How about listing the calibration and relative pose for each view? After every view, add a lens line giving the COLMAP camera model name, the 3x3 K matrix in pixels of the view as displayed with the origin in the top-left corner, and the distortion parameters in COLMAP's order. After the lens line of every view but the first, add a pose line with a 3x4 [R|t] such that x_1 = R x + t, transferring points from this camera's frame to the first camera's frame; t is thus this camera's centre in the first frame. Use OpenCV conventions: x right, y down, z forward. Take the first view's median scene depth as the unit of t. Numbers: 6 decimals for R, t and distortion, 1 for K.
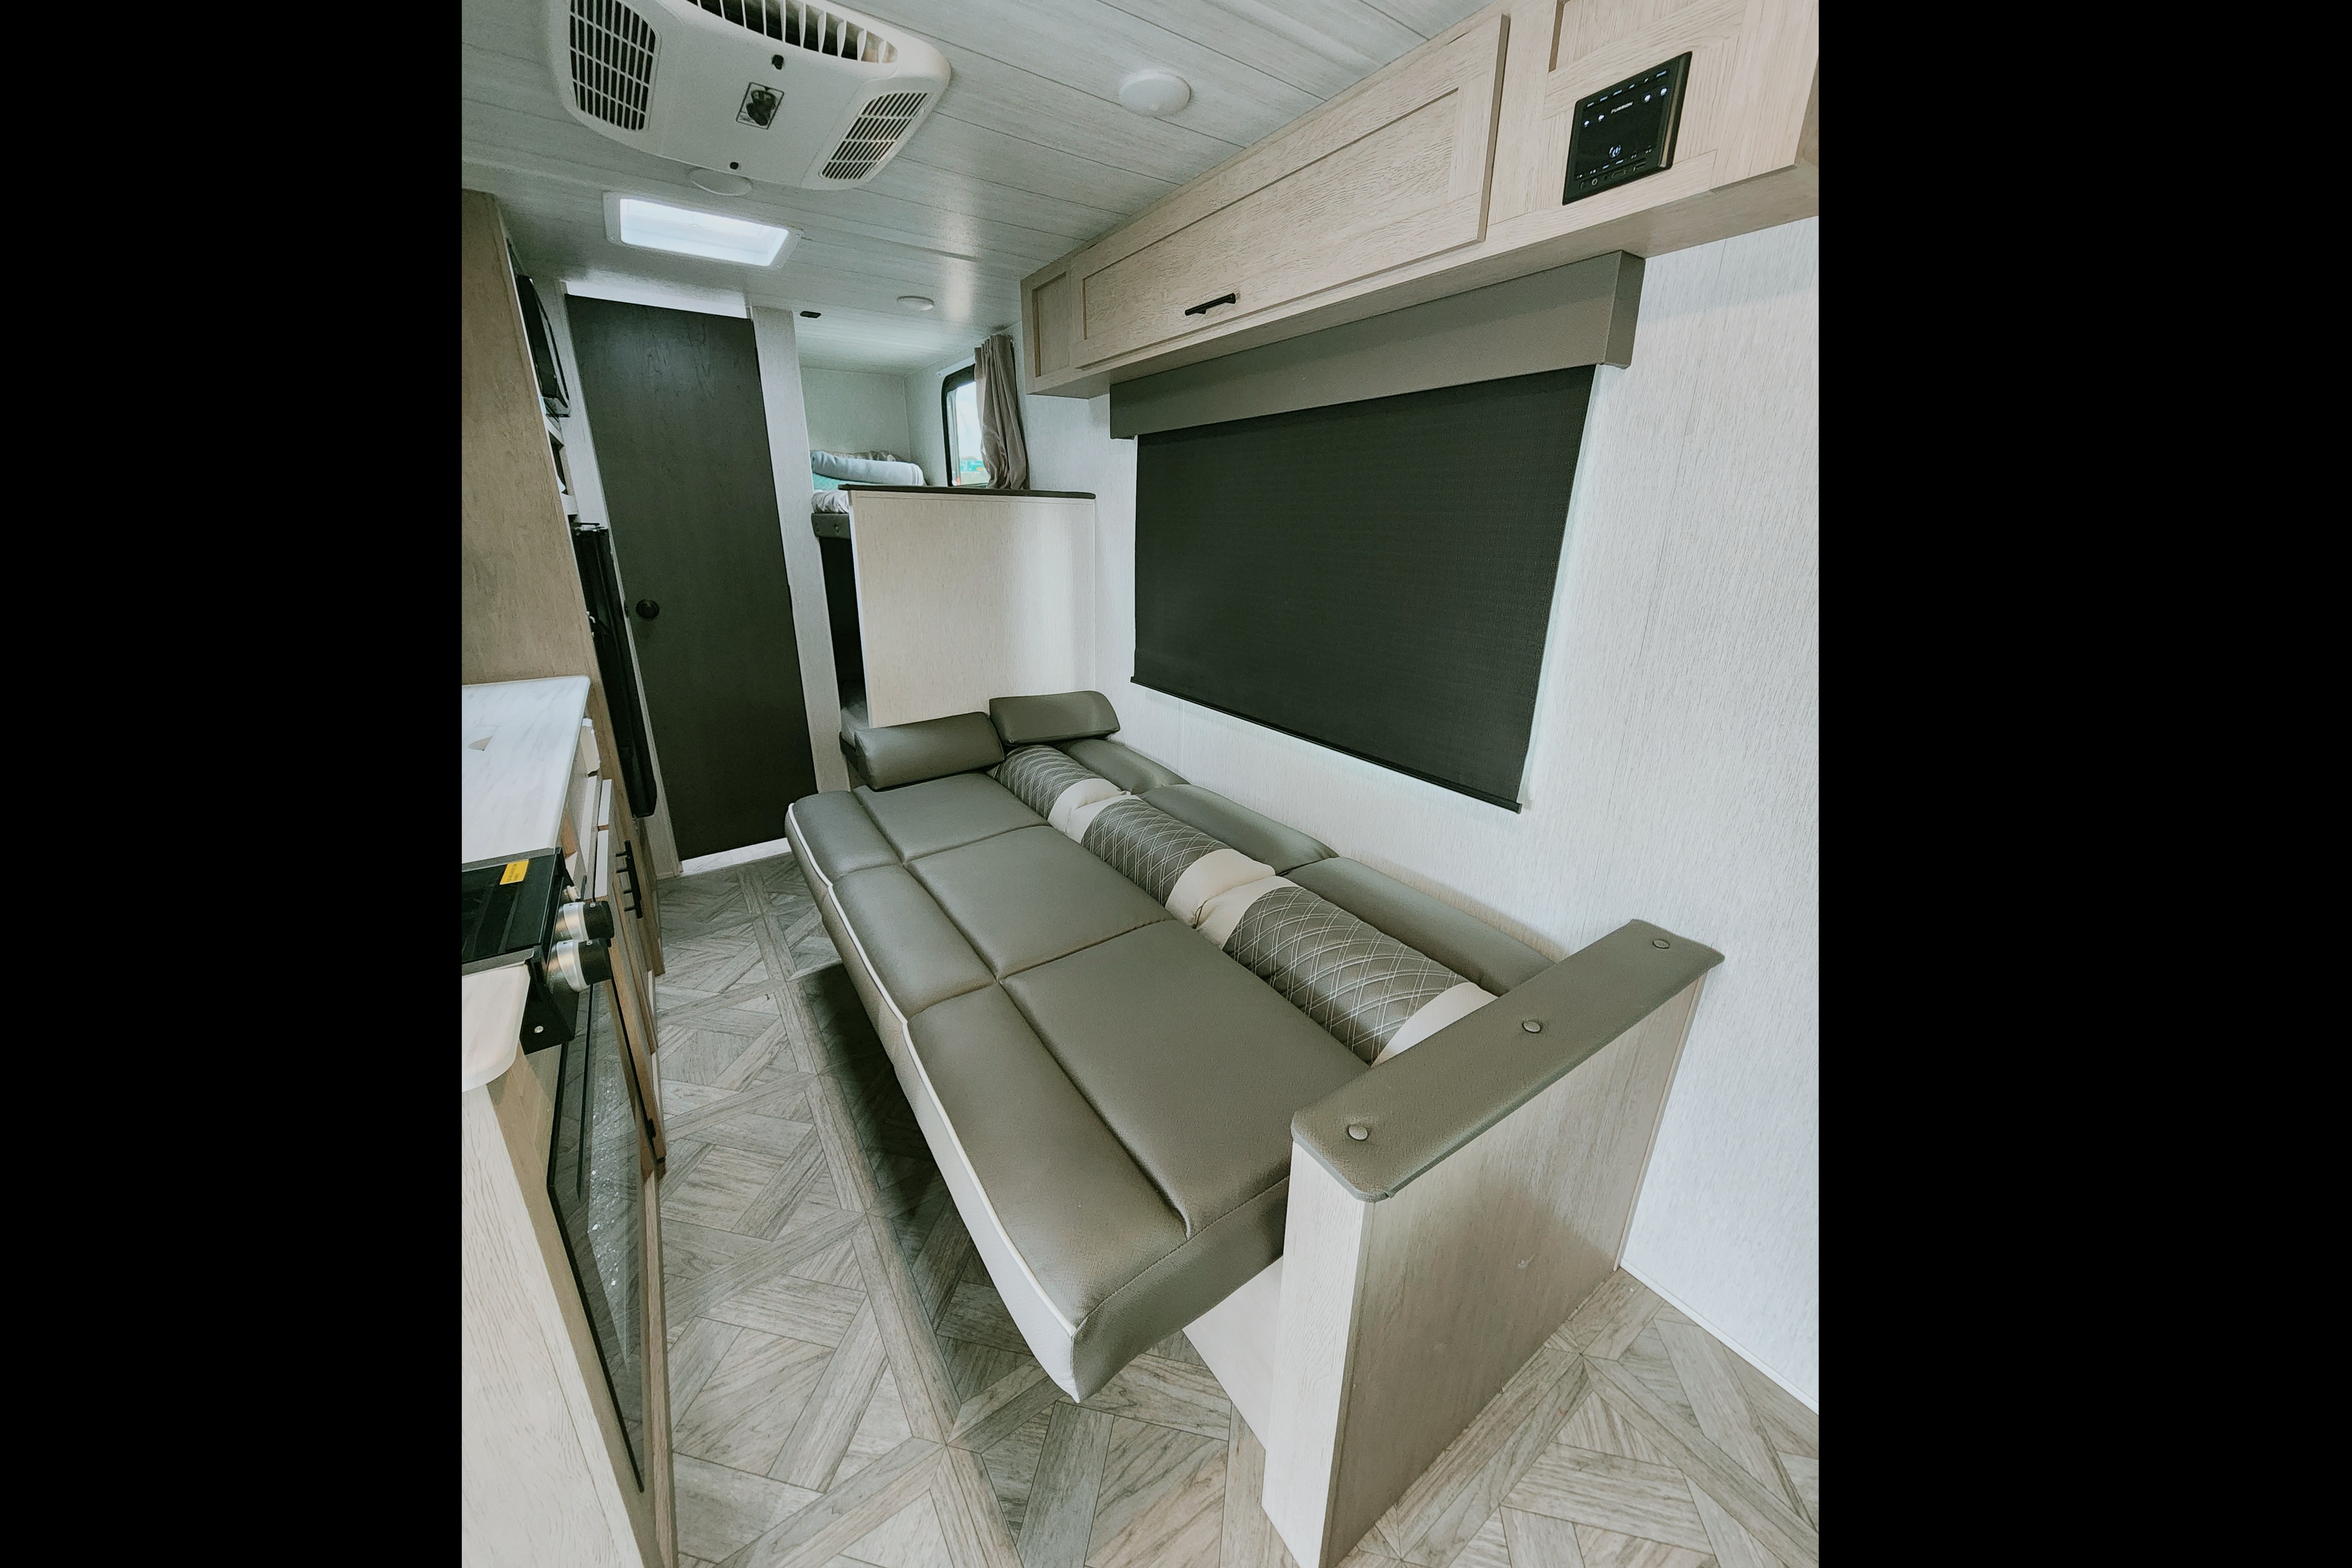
lens RADIAL K [[740.2, 0, 1147.8], [0, 740.2, 749.3], [0, 0, 1]] dist [-0.001717, -0.000069]
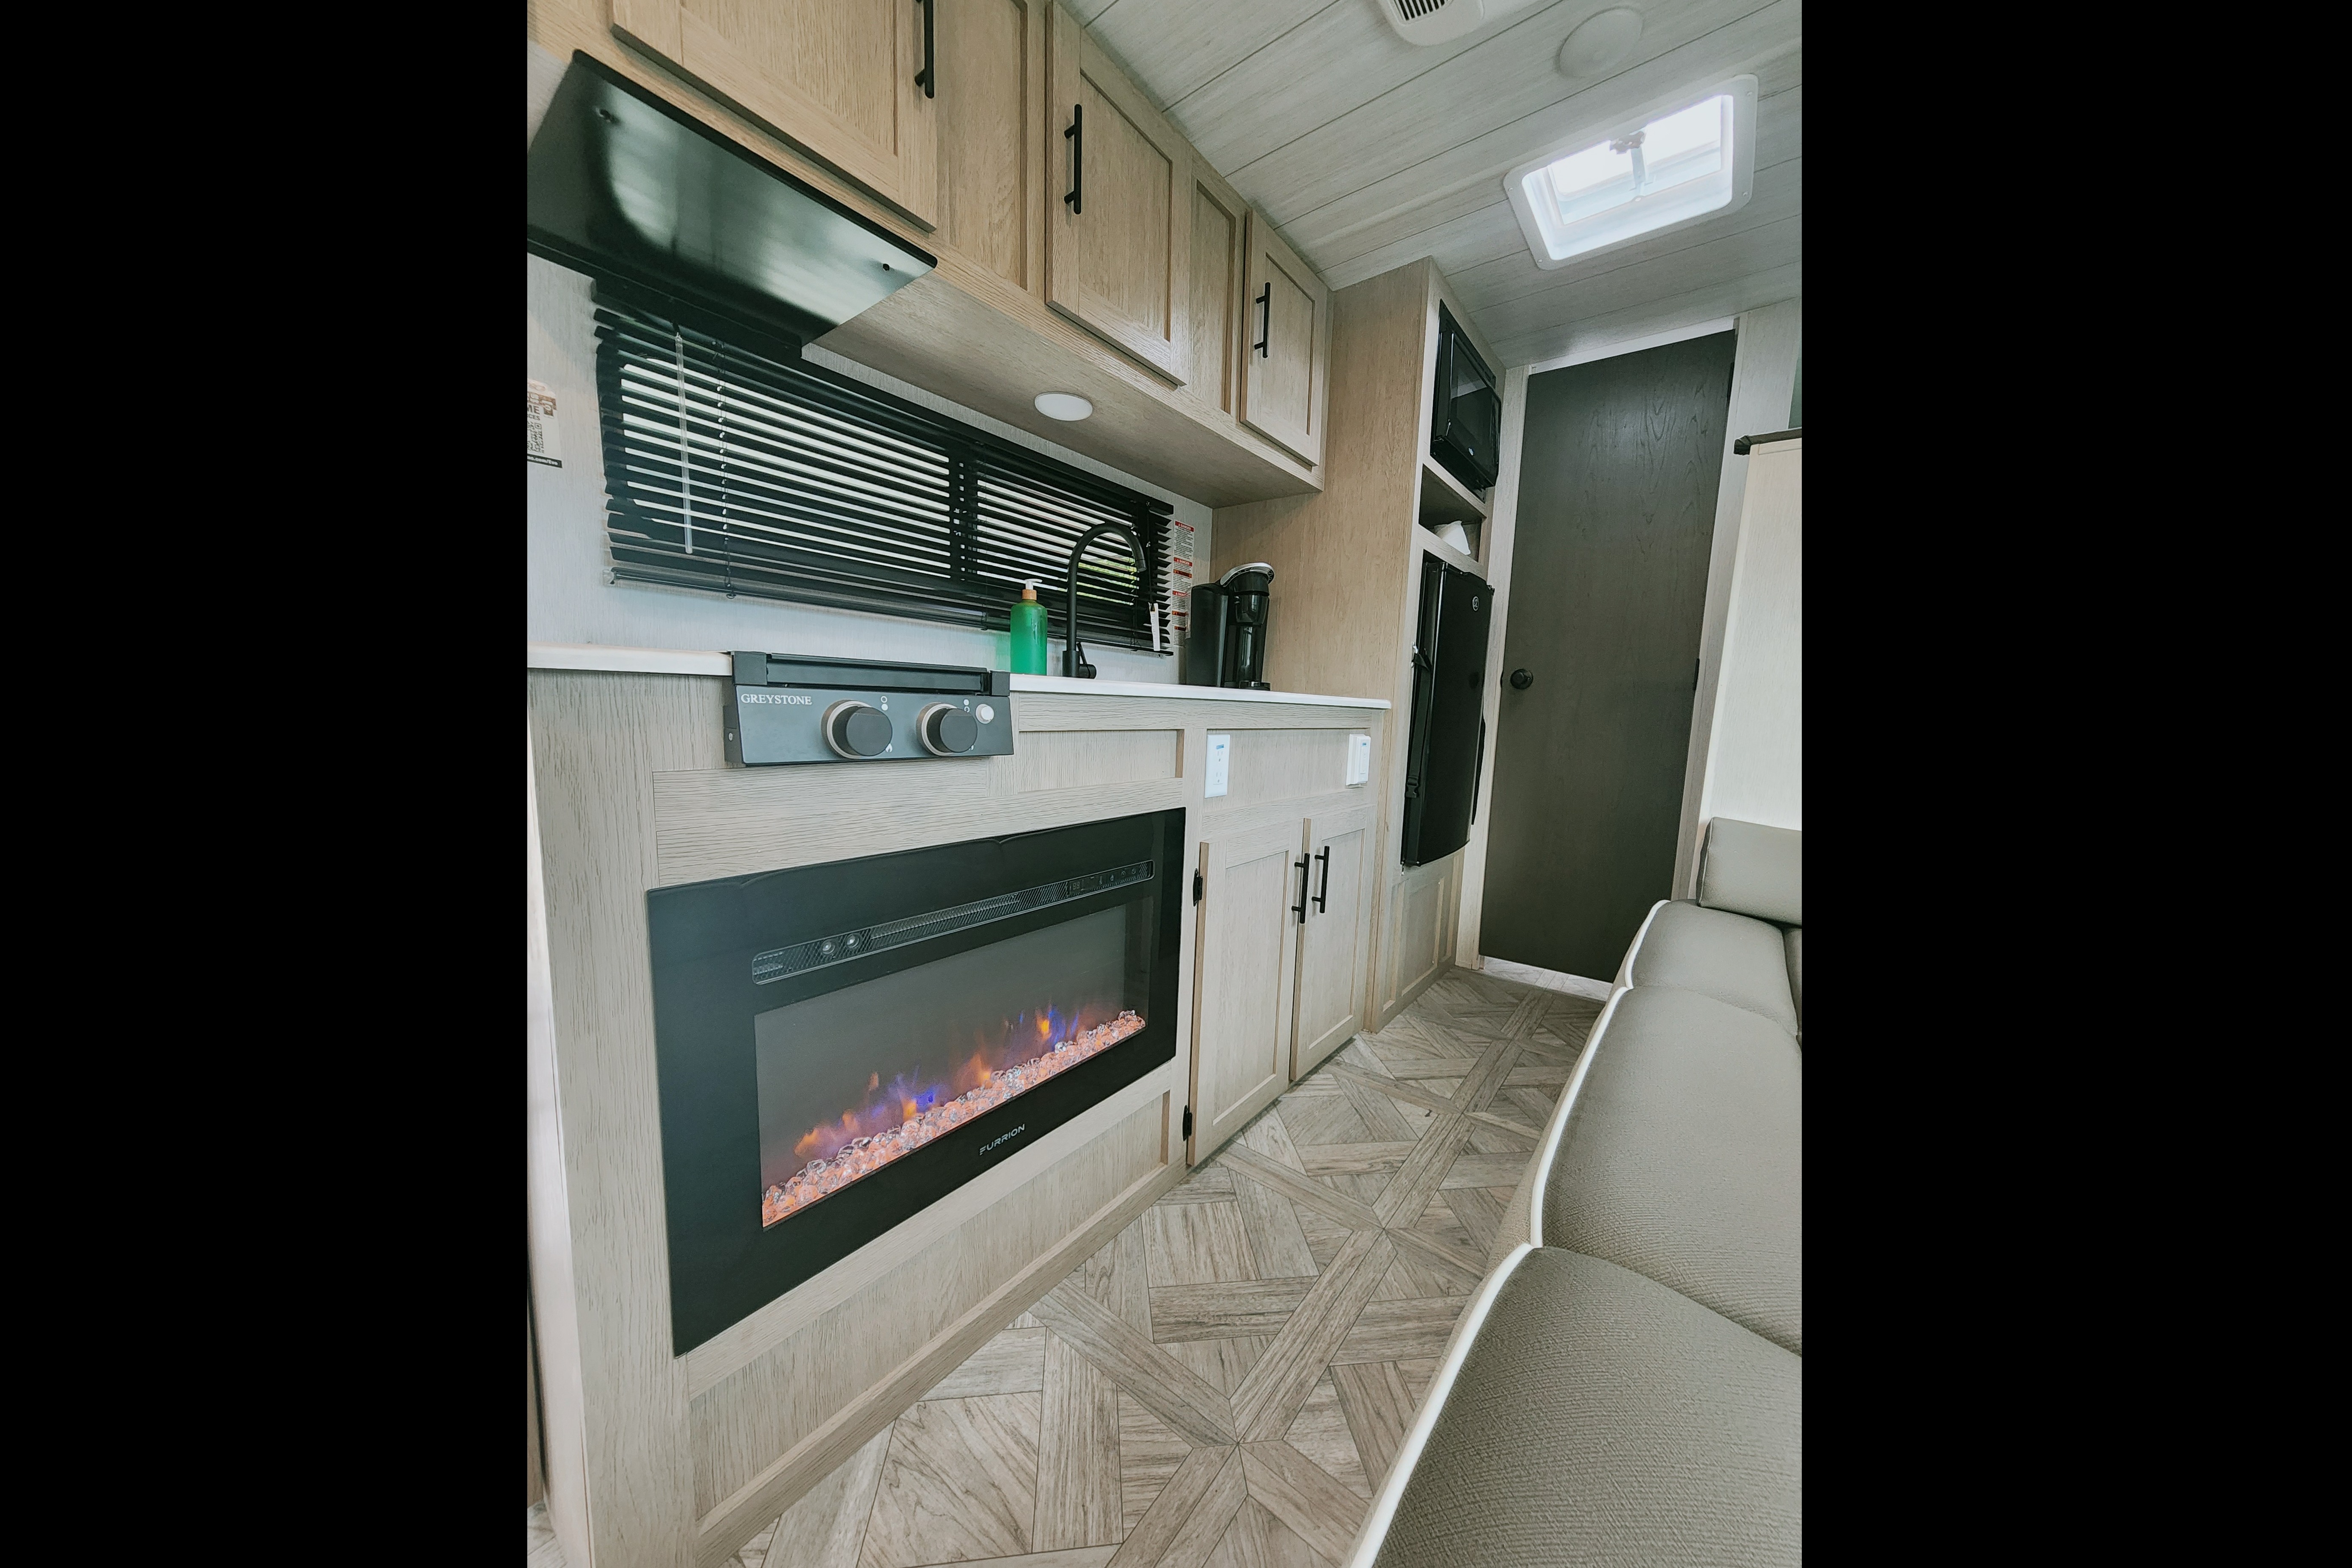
lens RADIAL K [[699.1, 0, 1173.4], [0, 699.1, 790.9], [0, 0, 1]] dist [-0.003752, 0.000024]
pose [[0.306081, 0.116053, -0.944906, 0.065630], [-0.315800, 0.948719, 0.014225, 0.101058], [0.898101, 0.294047, 0.327034, 0.483179]]
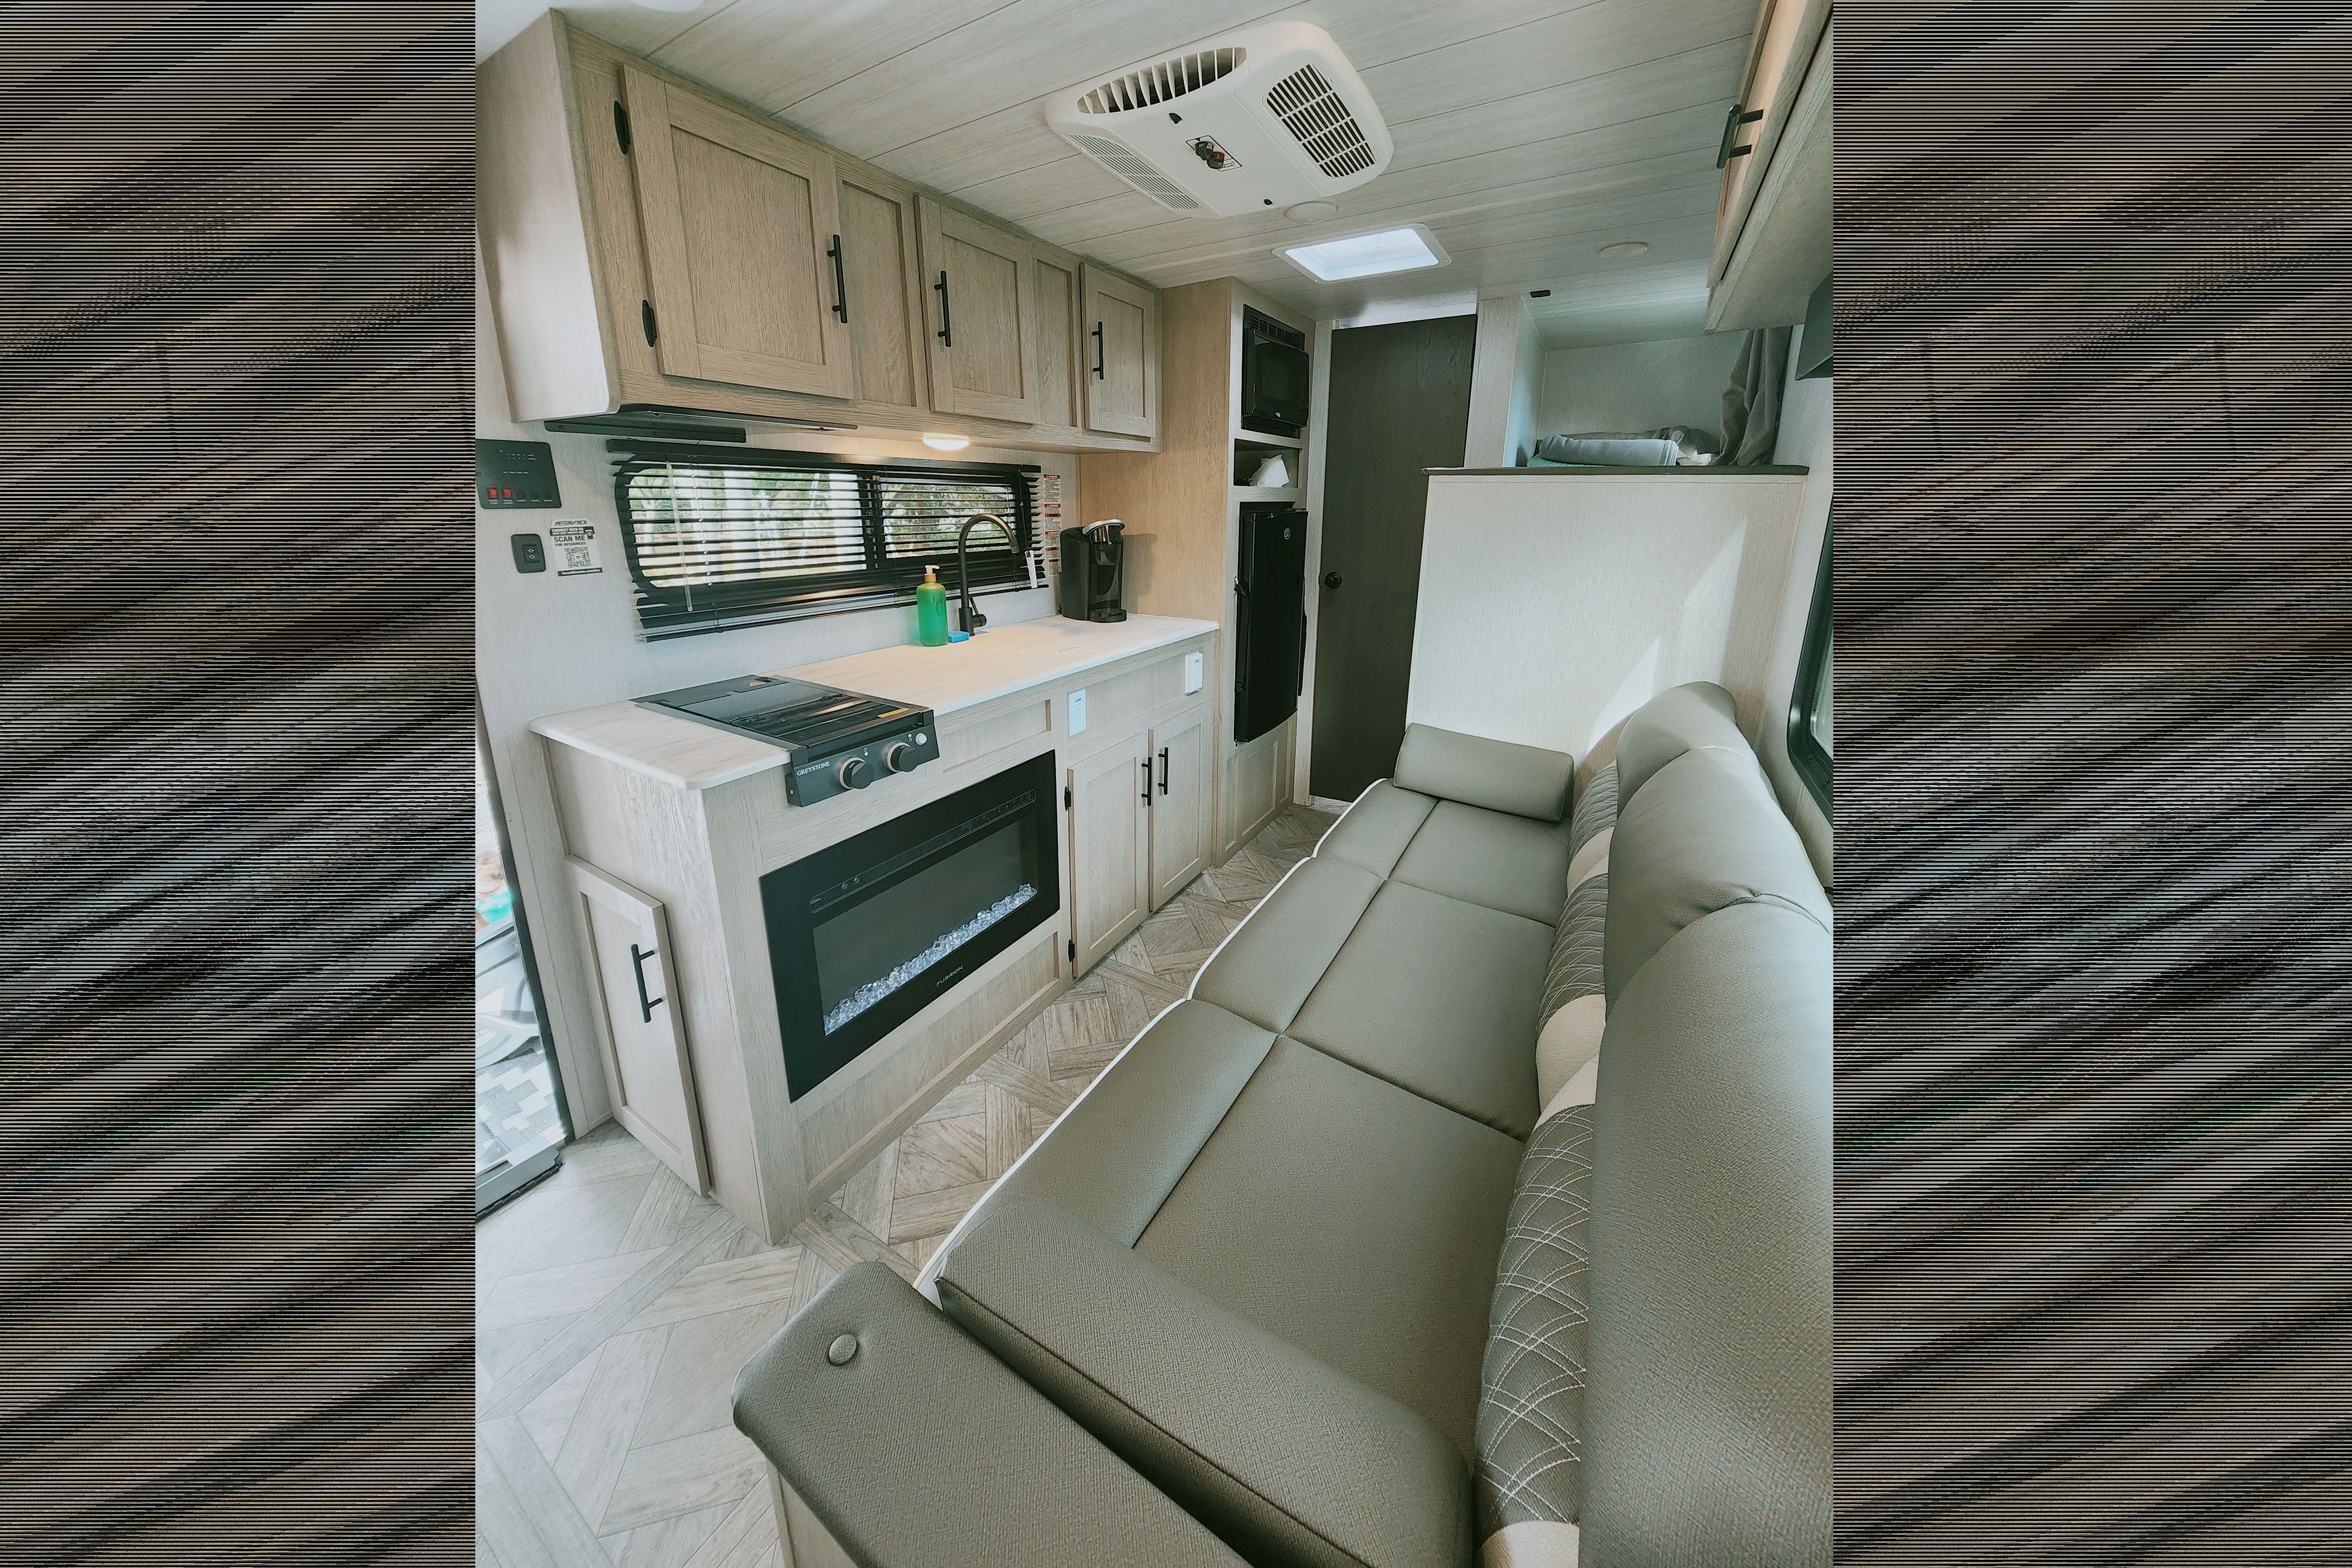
lens RADIAL K [[740.2, 0, 1164.7], [0, 740.2, 677.3], [0, 0, 1]] dist [-0.001717, -0.000069]
pose [[0.416668, 0.205299, -0.885573, 0.397362], [-0.272390, 0.957600, 0.093836, -0.109174], [0.867290, 0.202123, 0.454923, 0.359448]]
